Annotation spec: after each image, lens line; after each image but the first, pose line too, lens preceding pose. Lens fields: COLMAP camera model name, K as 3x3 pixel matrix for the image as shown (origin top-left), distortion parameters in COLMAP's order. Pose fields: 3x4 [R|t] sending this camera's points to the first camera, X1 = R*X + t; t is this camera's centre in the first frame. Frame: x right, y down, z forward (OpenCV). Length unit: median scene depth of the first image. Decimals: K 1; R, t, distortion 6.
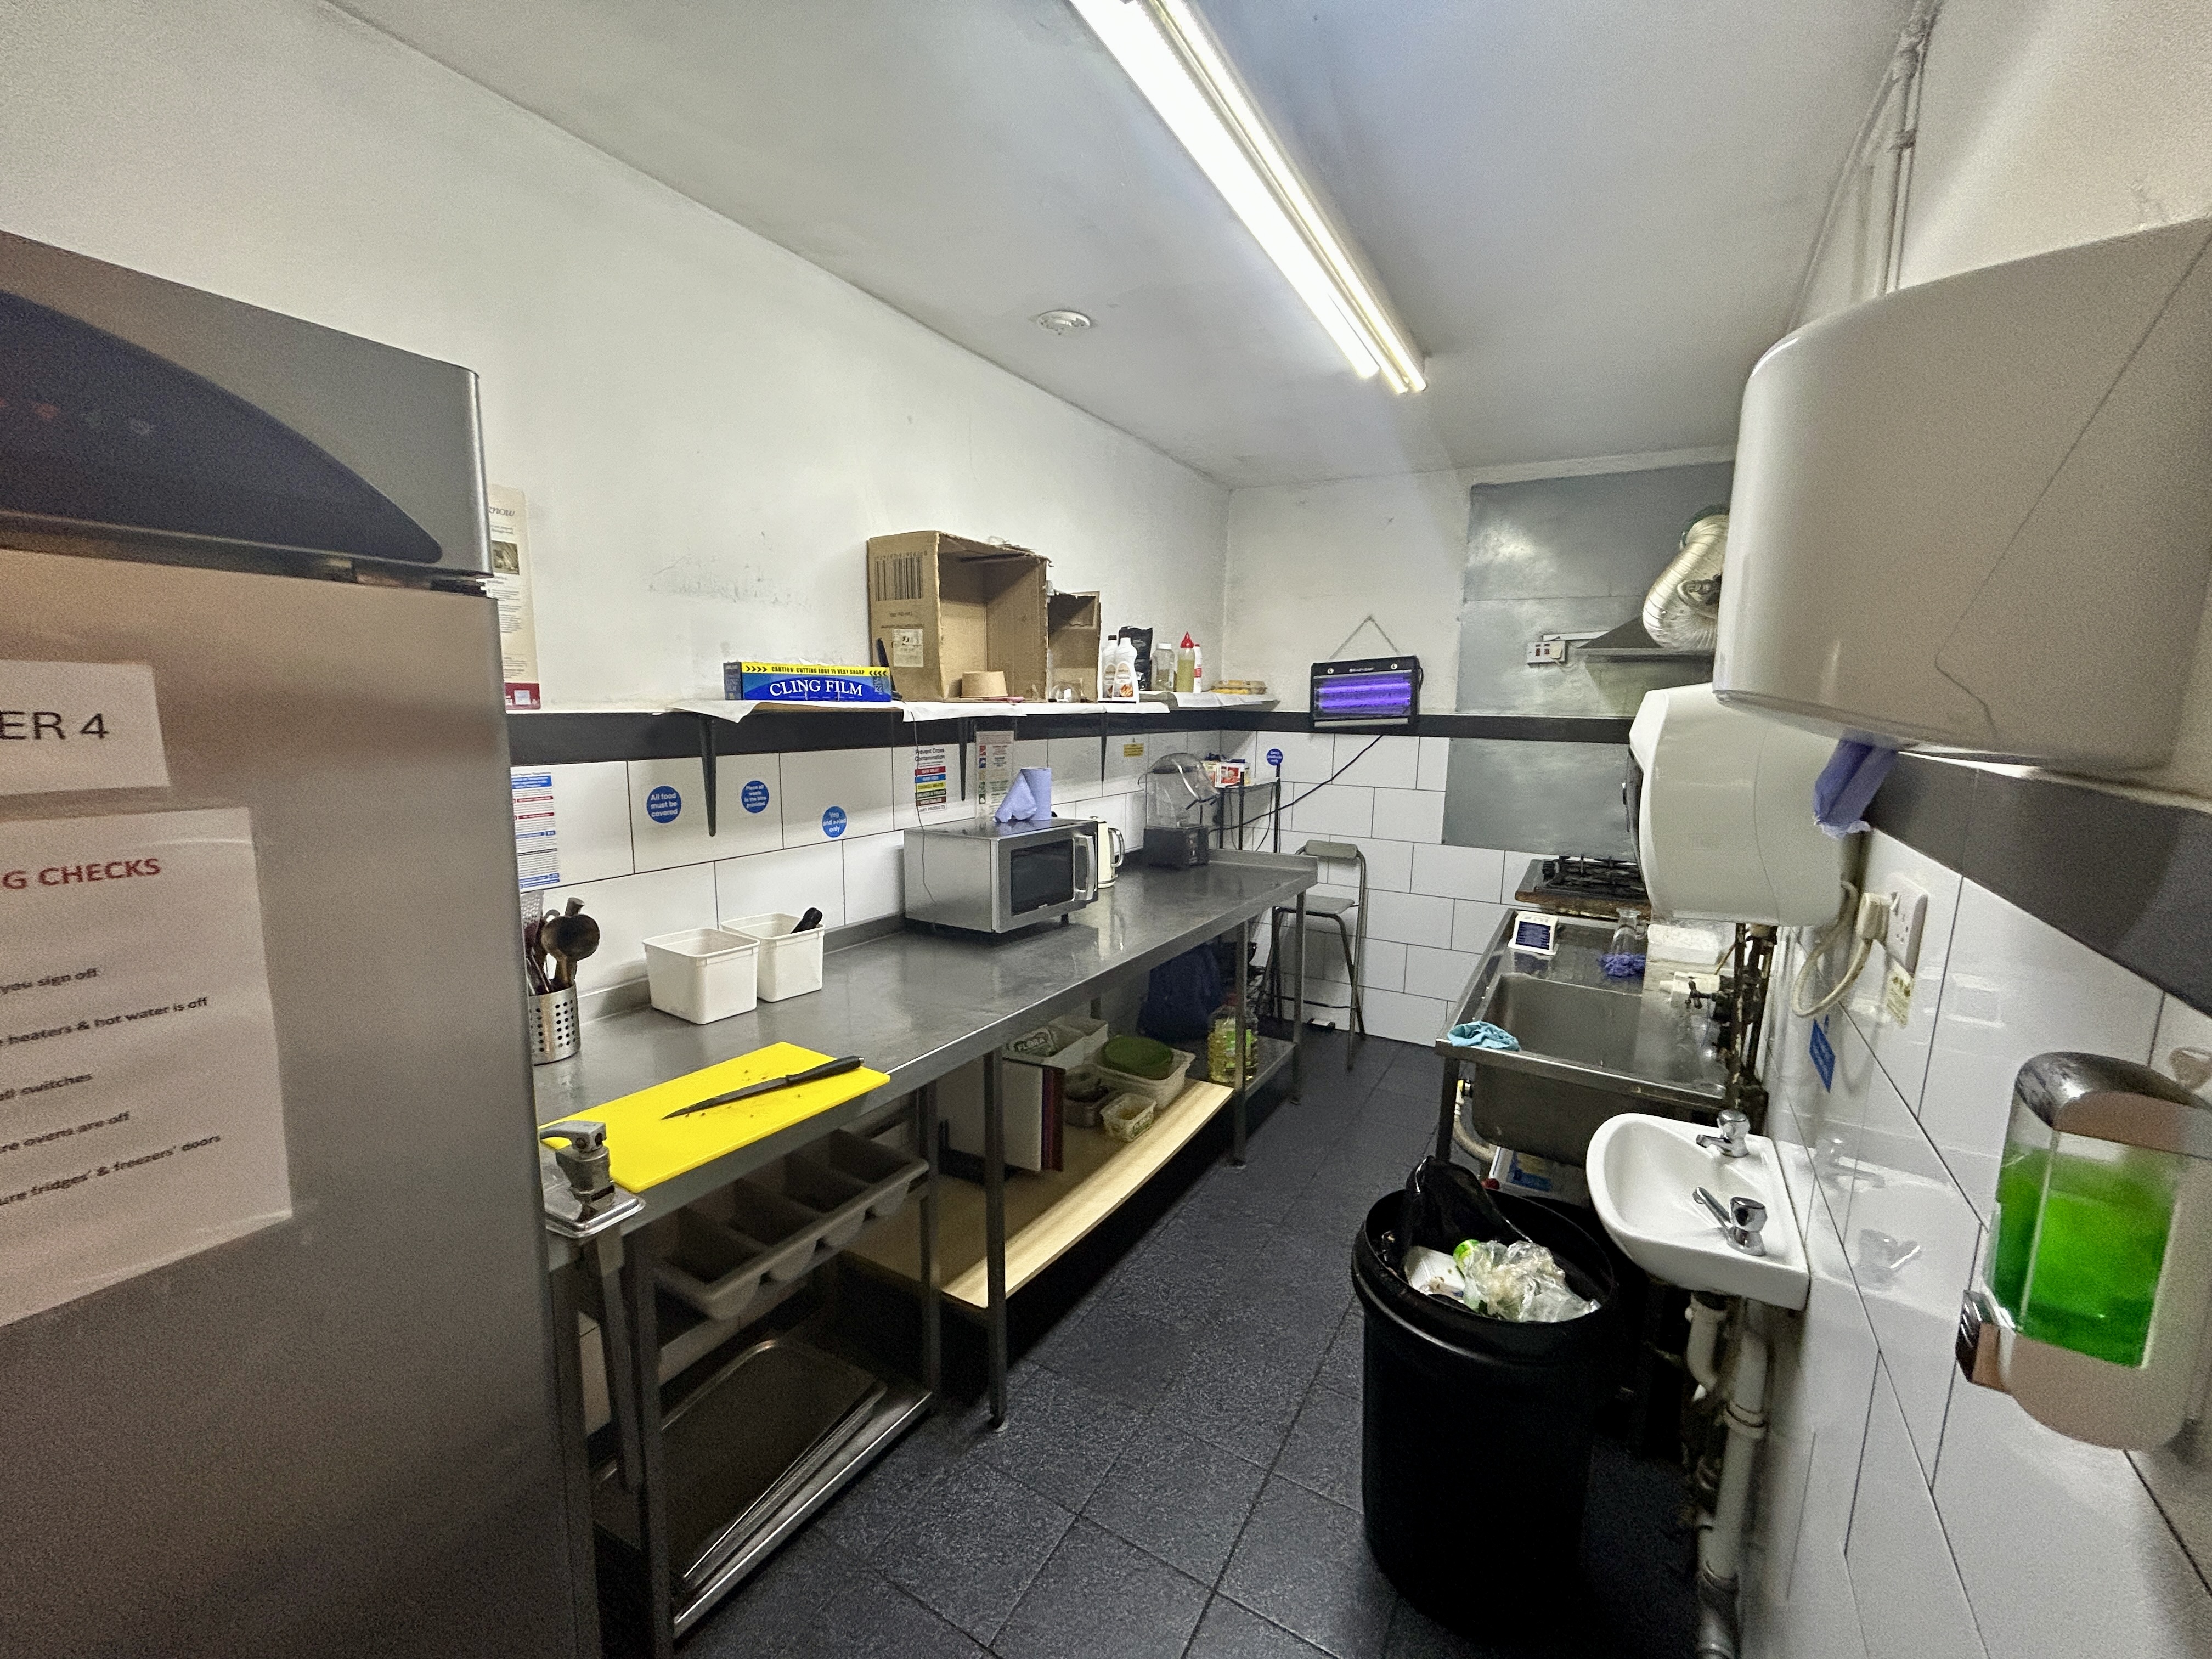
lens RADIAL K [[894.0, 0, 1106.4], [0, 894.0, 832.1], [0, 0, 1]] dist [0.001441, 0.000317]
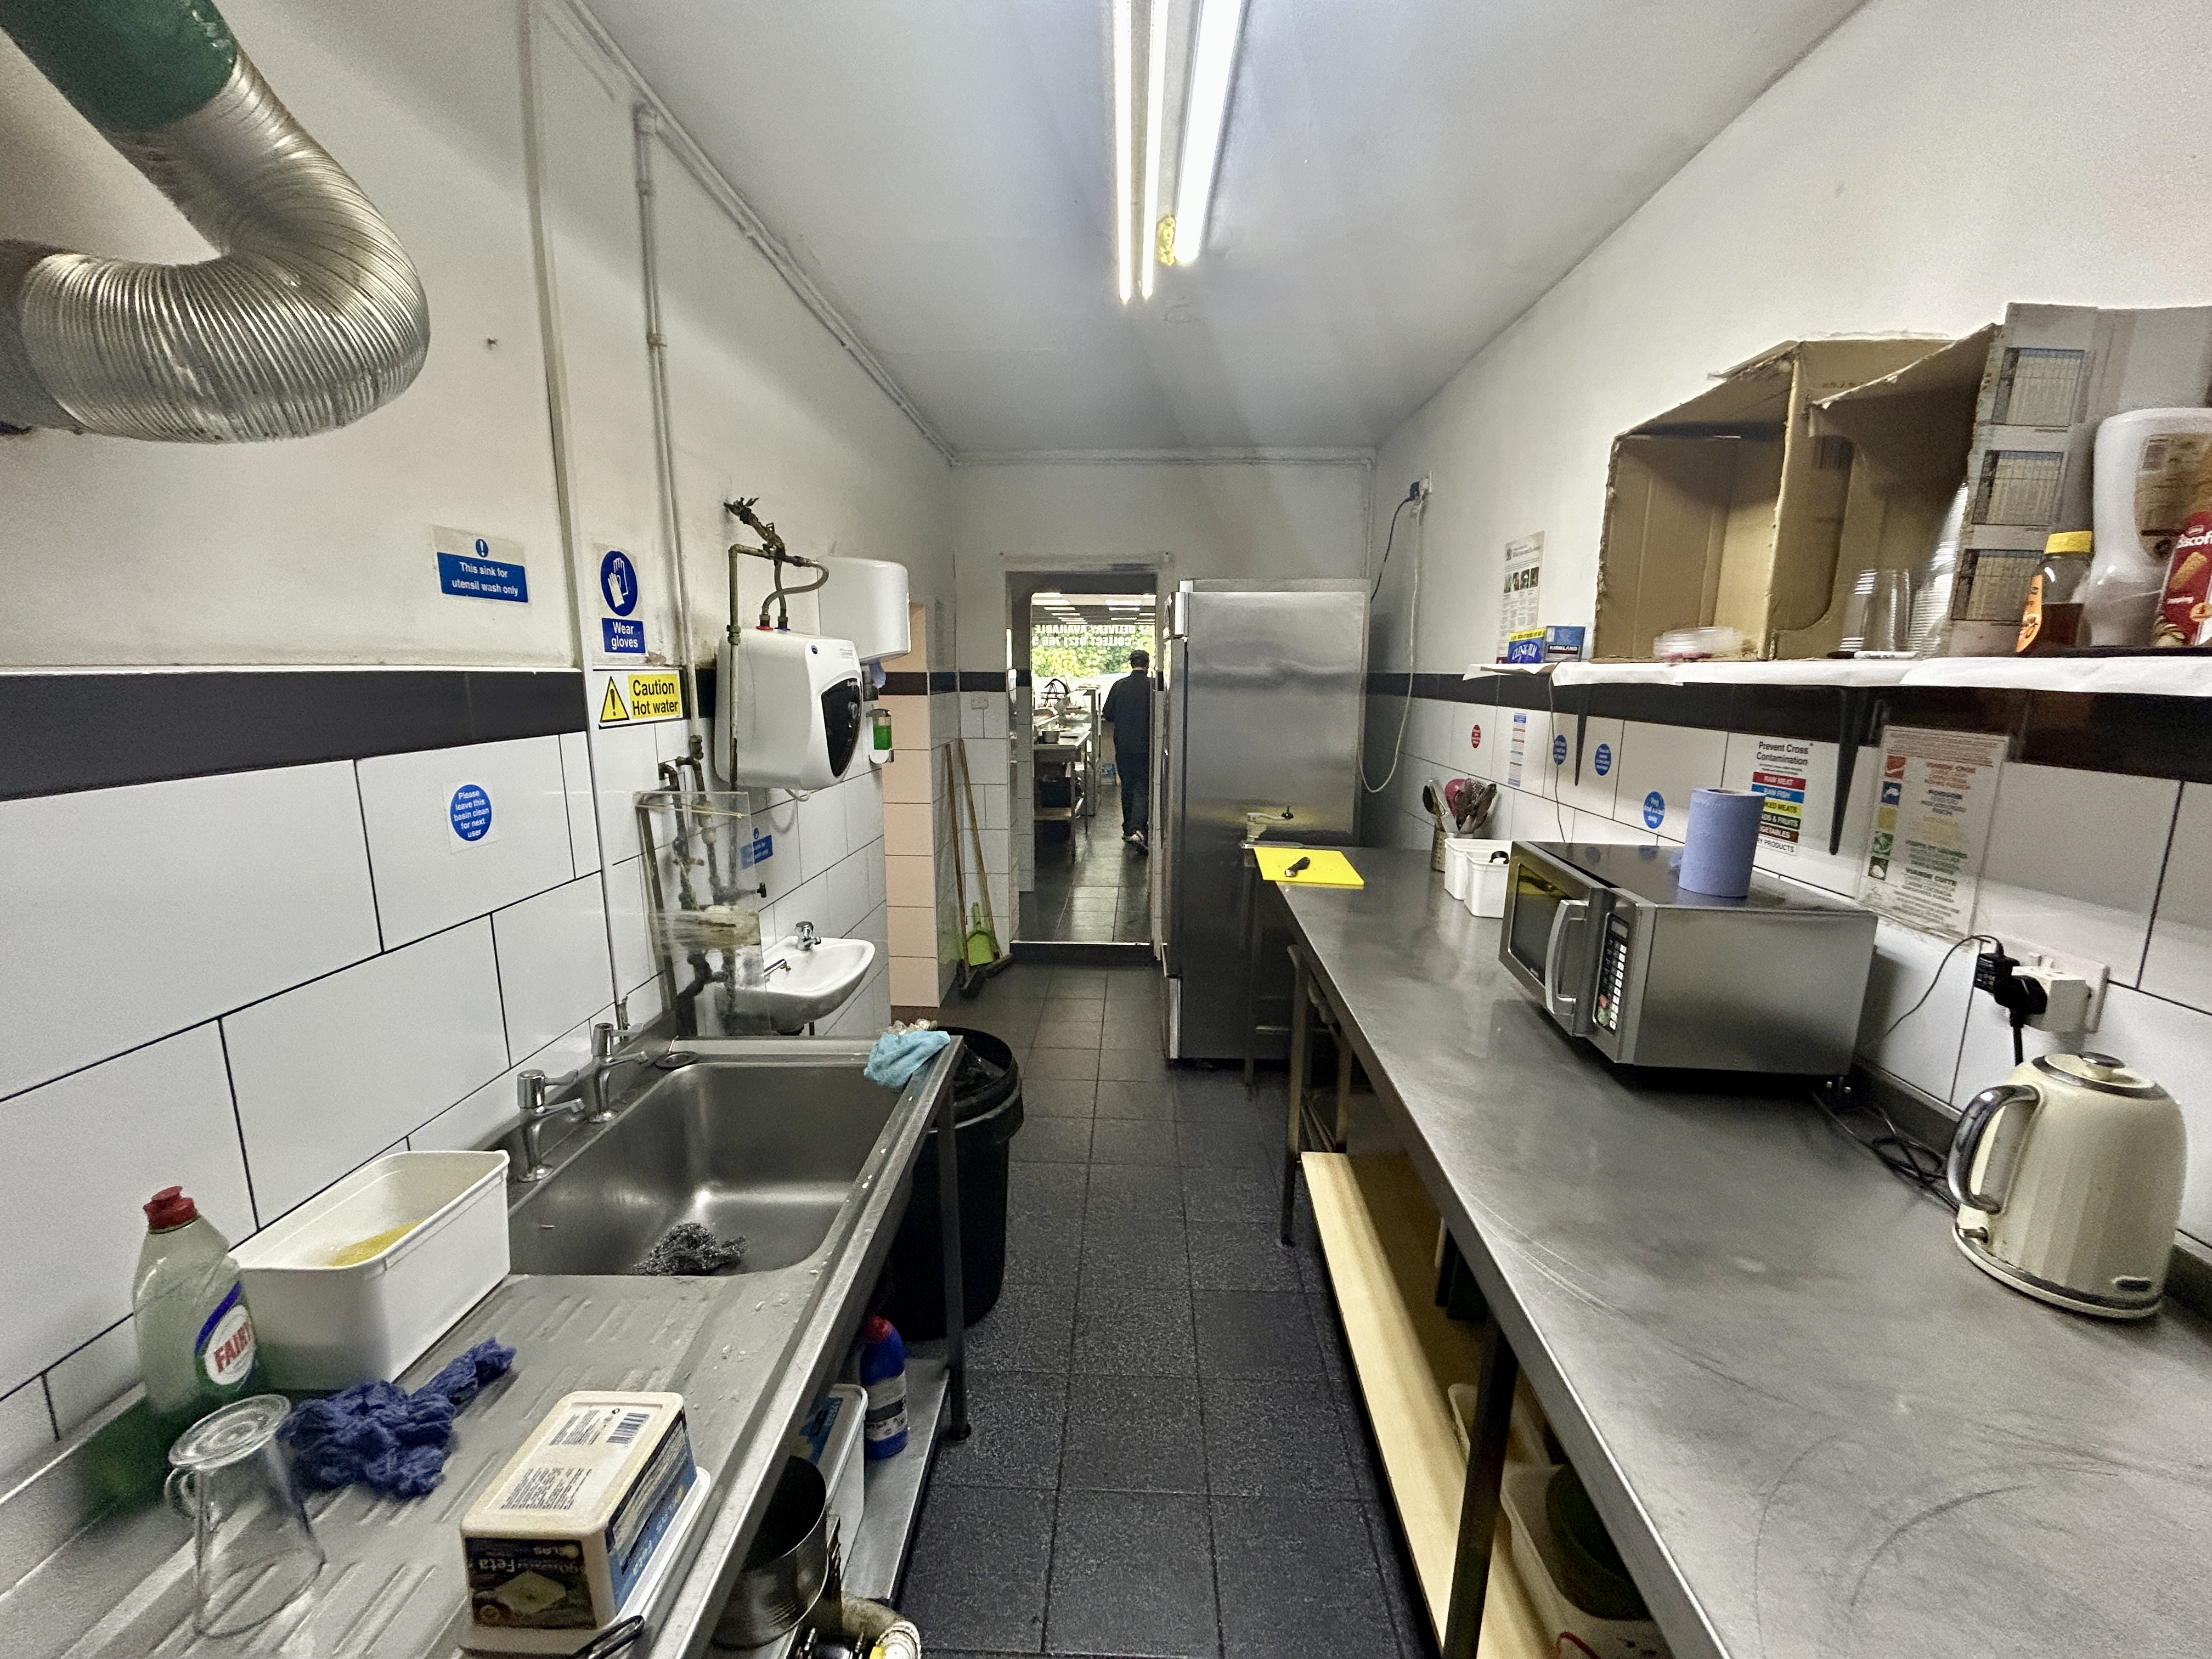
lens RADIAL K [[894.0, 0, 1106.4], [0, 894.0, 832.1], [0, 0, 1]] dist [0.001441, 0.000317]
pose [[-0.872238, 0.065638, -0.484658, 0.513250], [-0.094912, 0.949398, 0.299392, -0.181011], [0.479785, 0.307141, -0.821871, 1.350876]]
